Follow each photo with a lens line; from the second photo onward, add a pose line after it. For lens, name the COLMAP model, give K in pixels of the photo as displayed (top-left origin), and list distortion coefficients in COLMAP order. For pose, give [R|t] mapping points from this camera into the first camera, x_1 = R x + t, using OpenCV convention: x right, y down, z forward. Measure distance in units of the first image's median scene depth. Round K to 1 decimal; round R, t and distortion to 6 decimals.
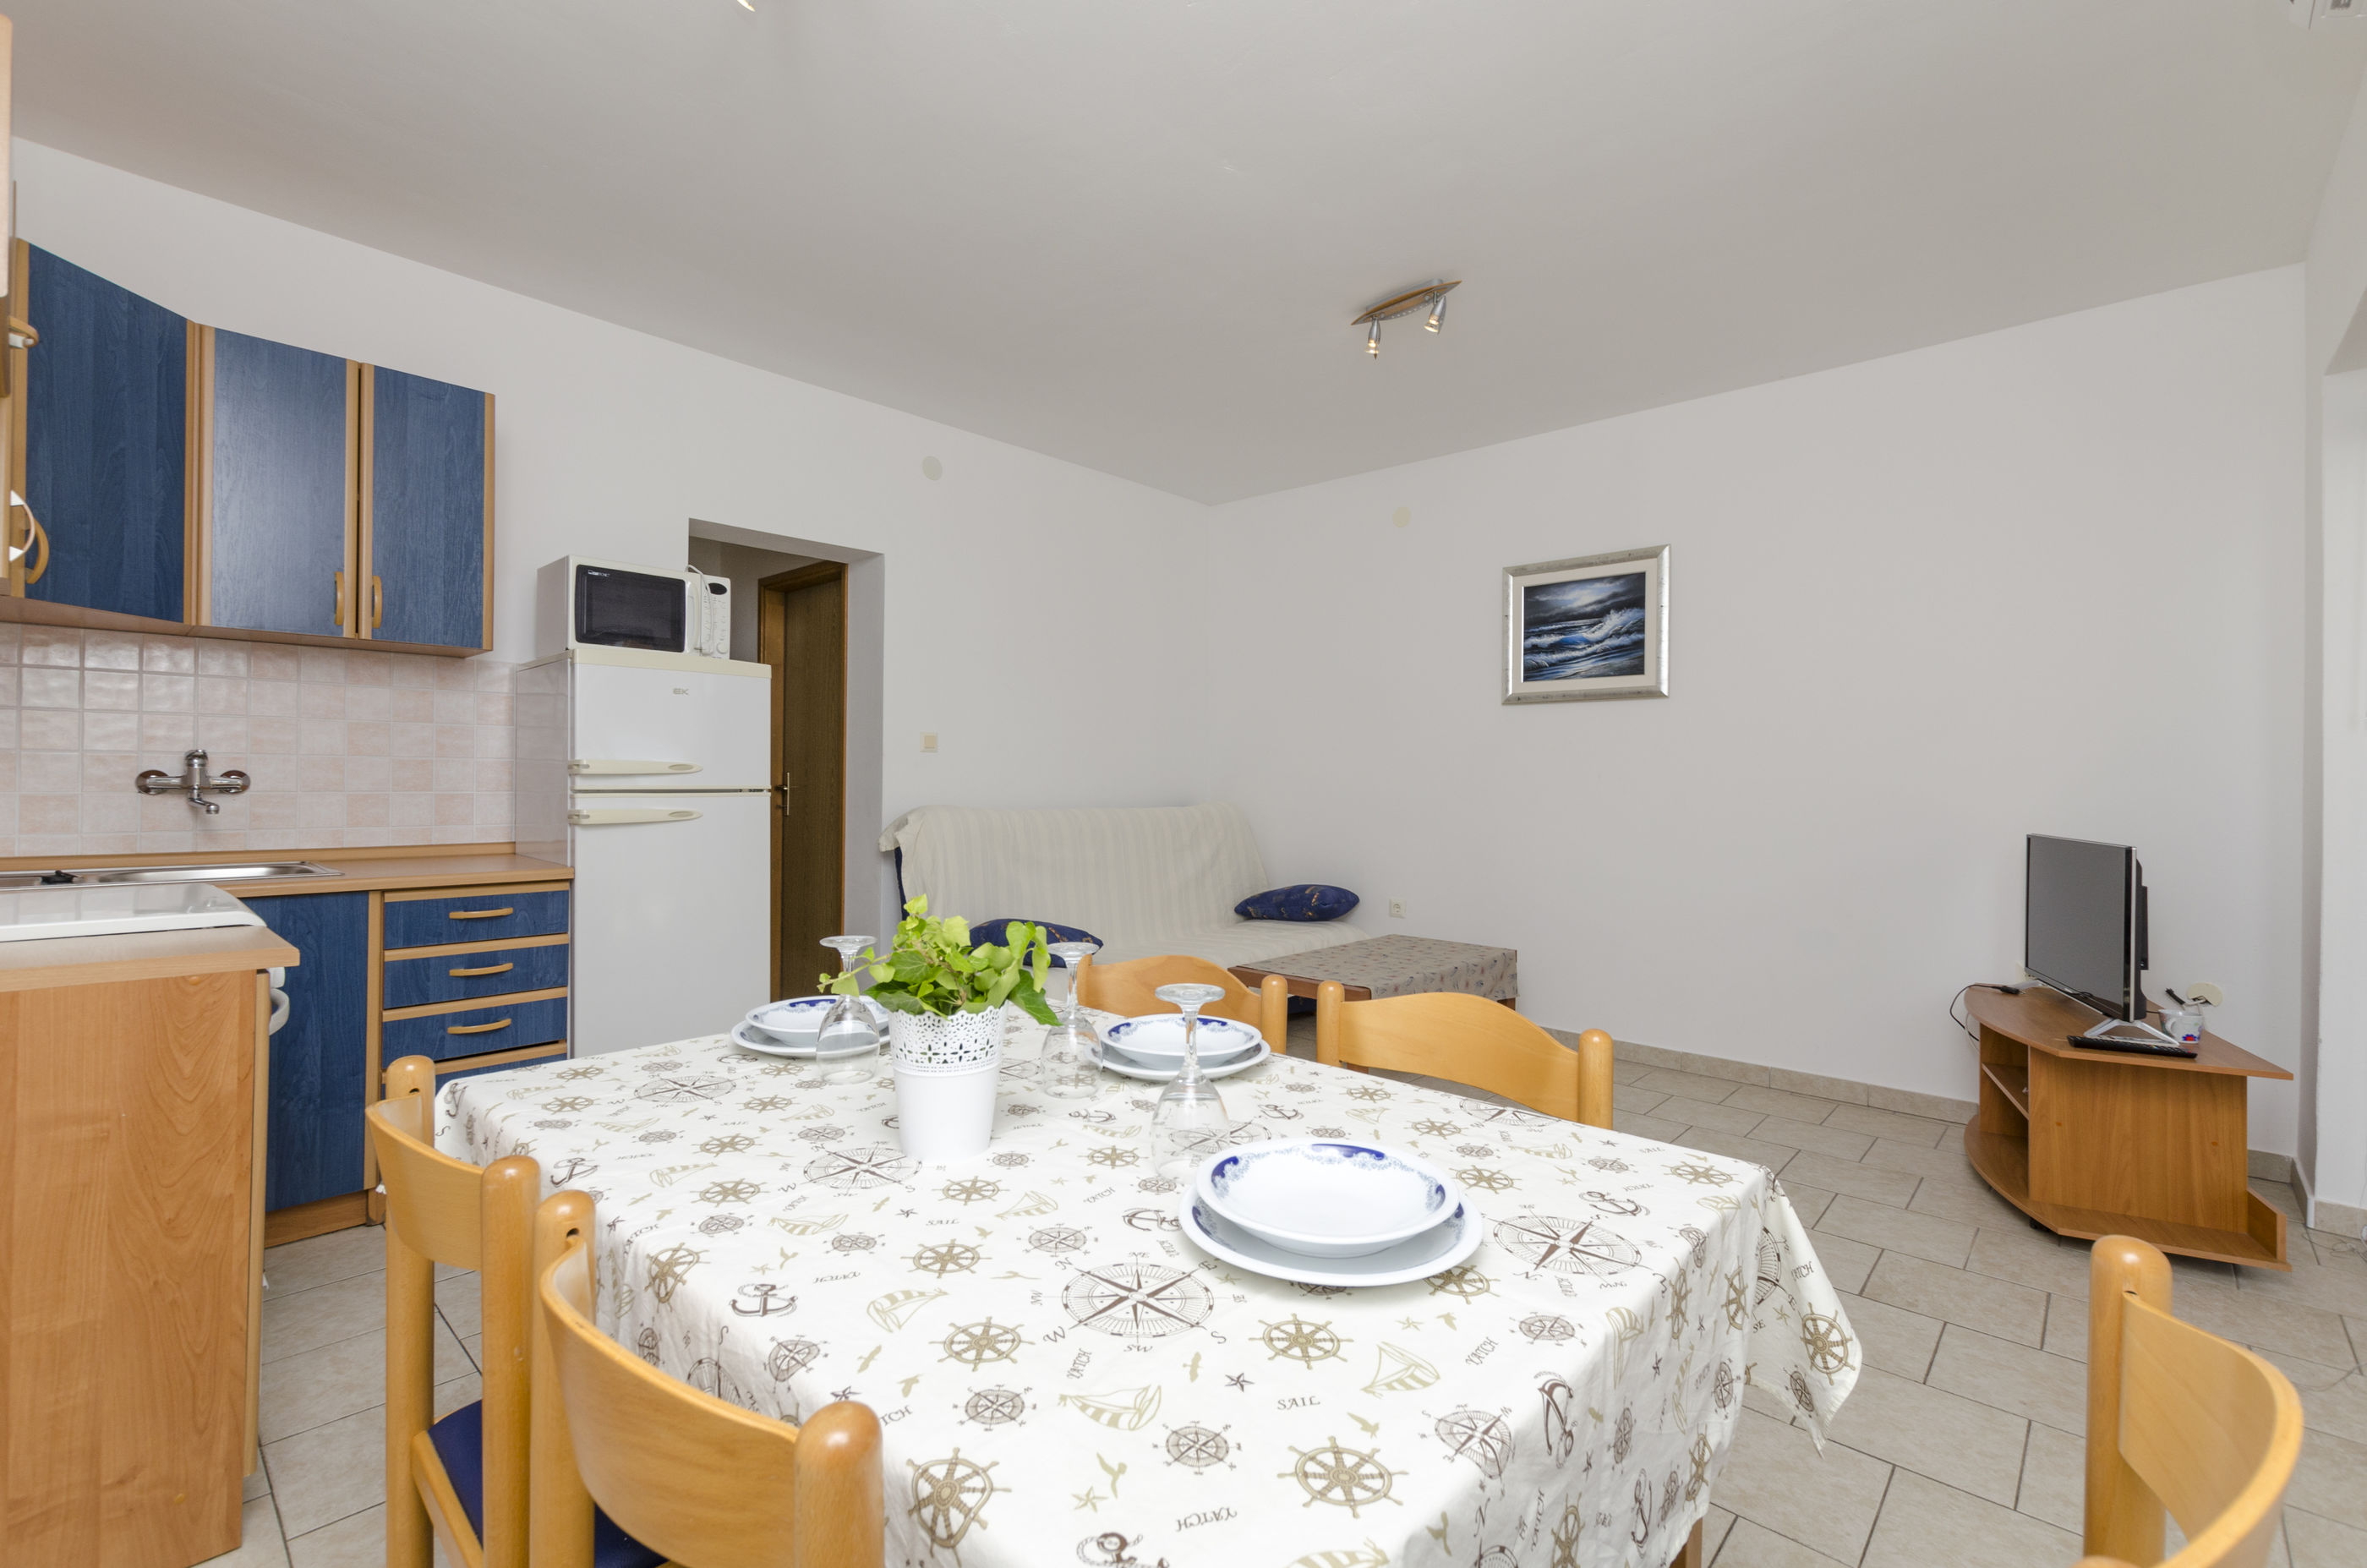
lens RADIAL K [[1023.4, 0, 1178.6], [0, 1023.4, 777.0], [0, 0, 1]] dist [0.000217, -0.002680]
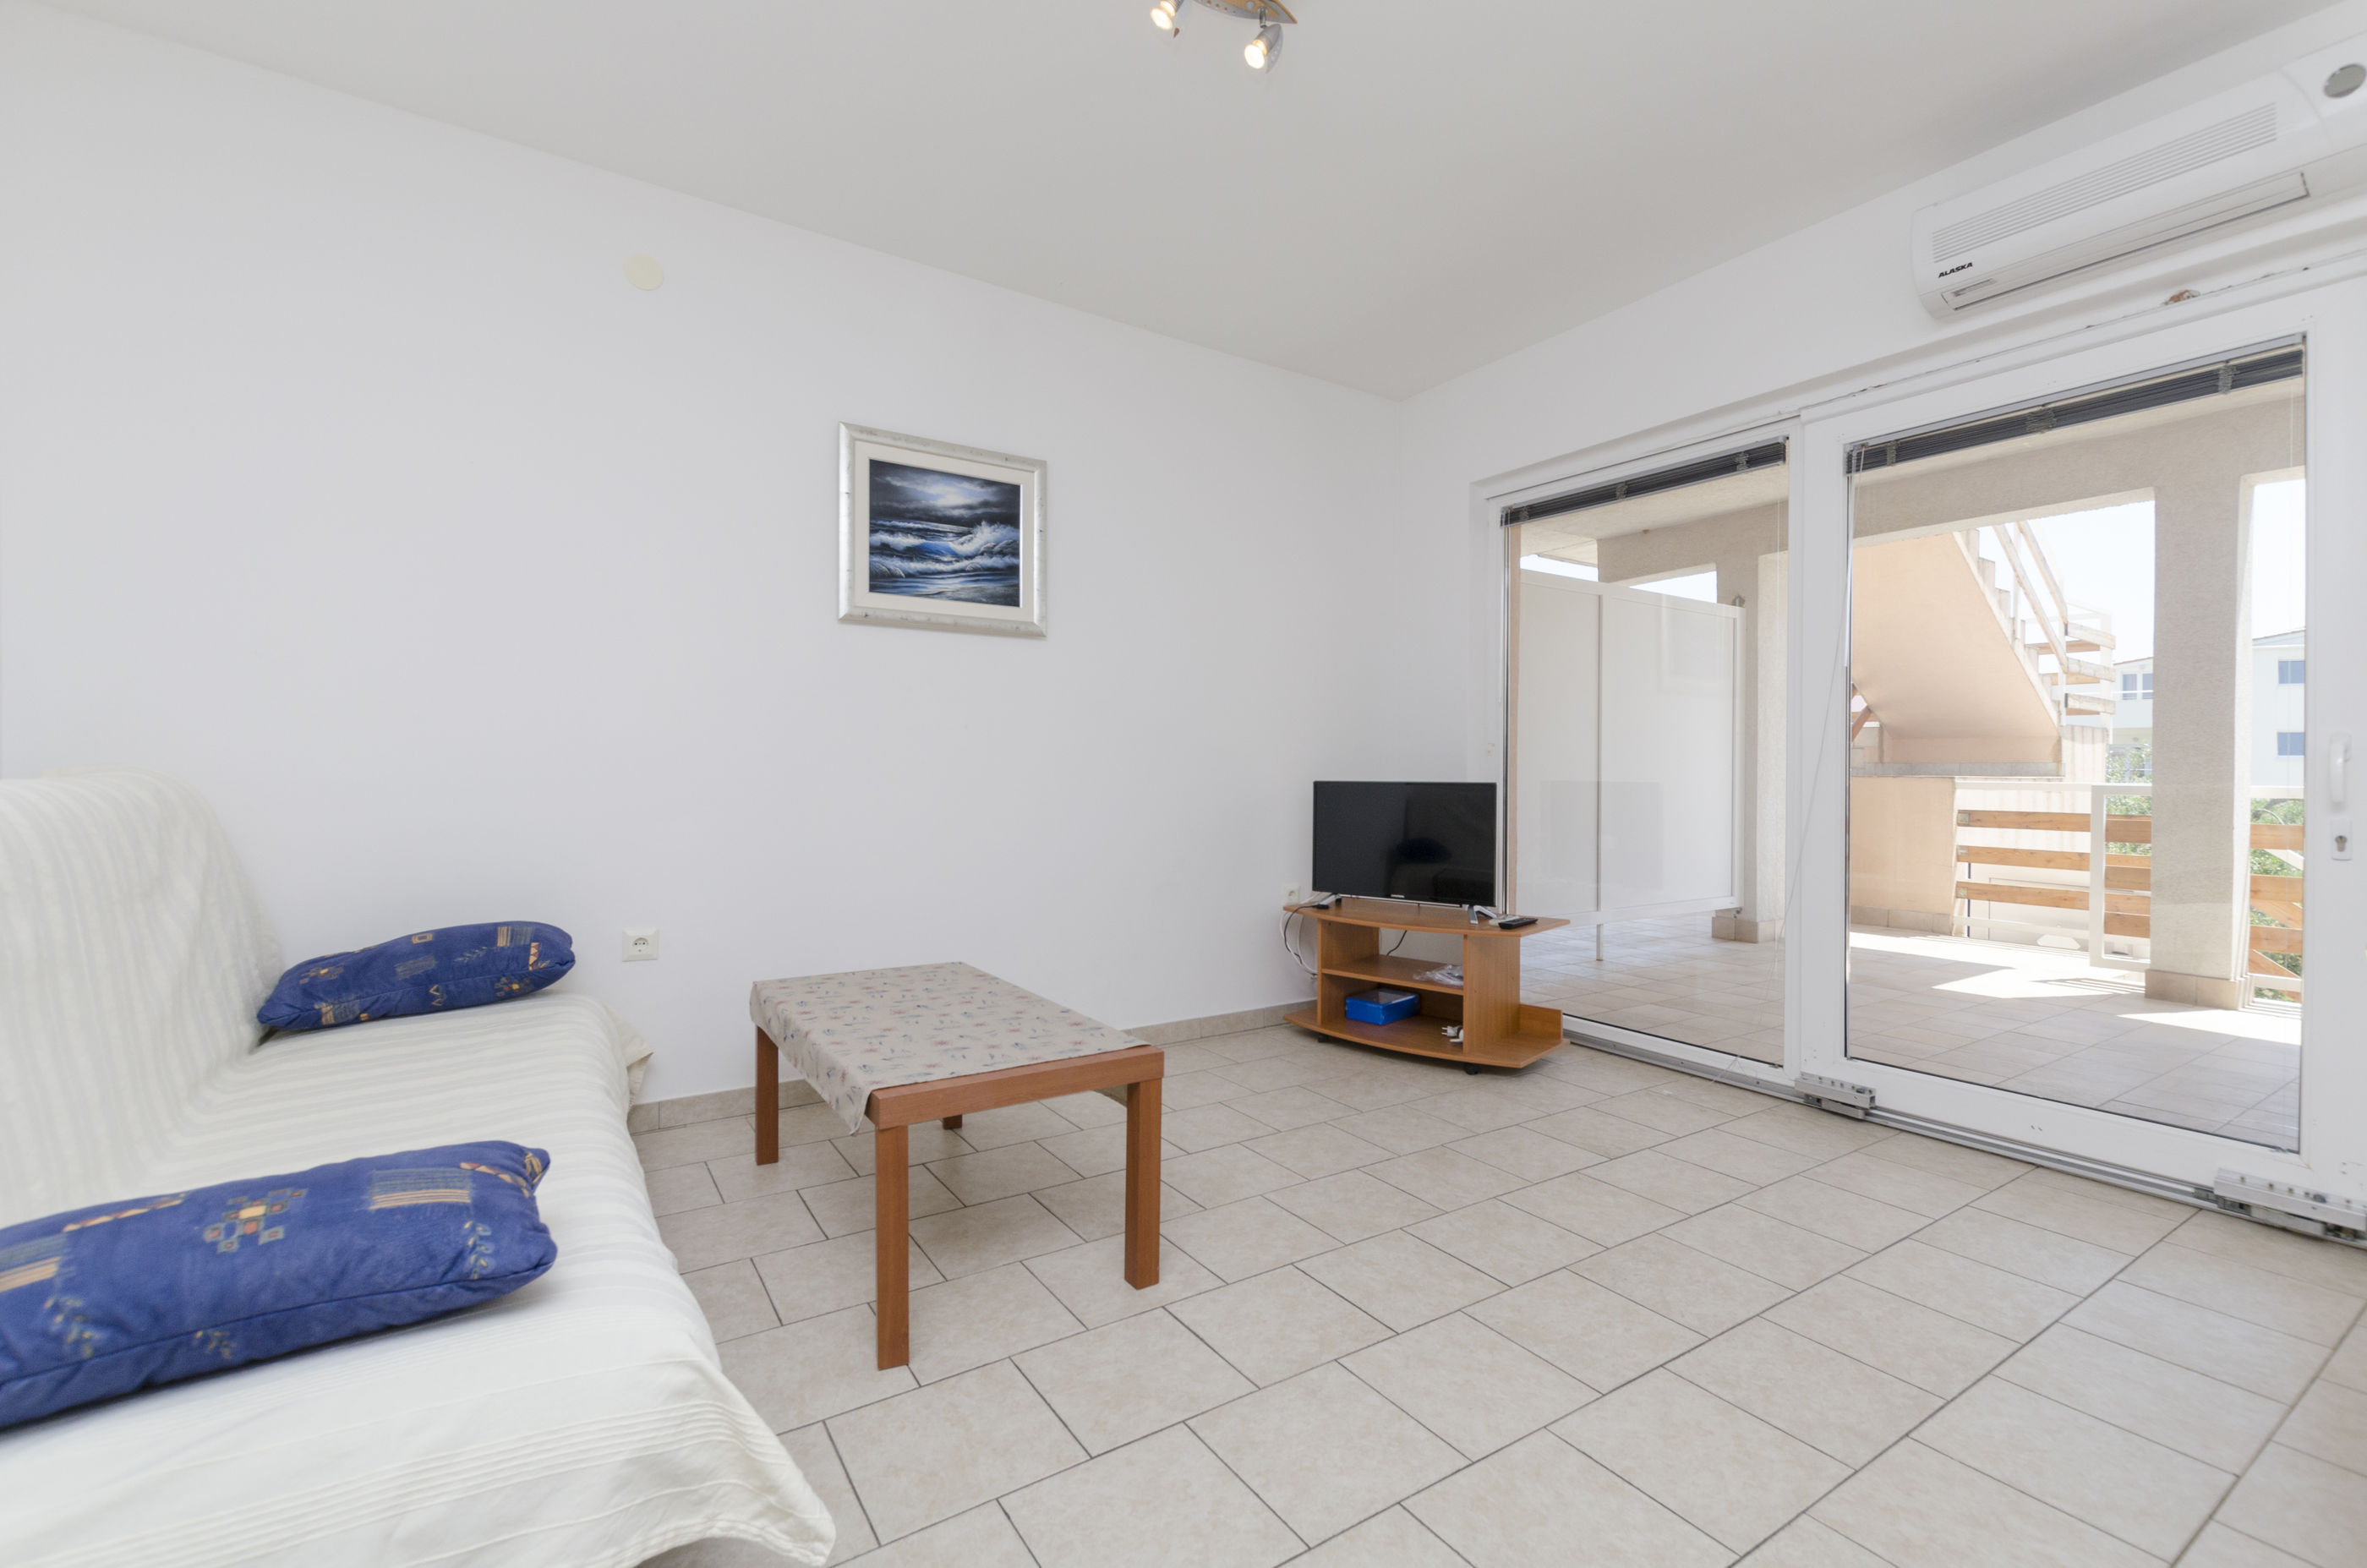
lens RADIAL K [[1023.4, 0, 1186.3], [0, 1023.4, 777.8], [0, 0, 1]] dist [0.000217, -0.002680]
pose [[0.239906, -0.012980, 0.970709, -0.421046], [-0.005072, 0.999880, 0.014623, 0.034552], [-0.970783, -0.008431, 0.239811, 0.842900]]
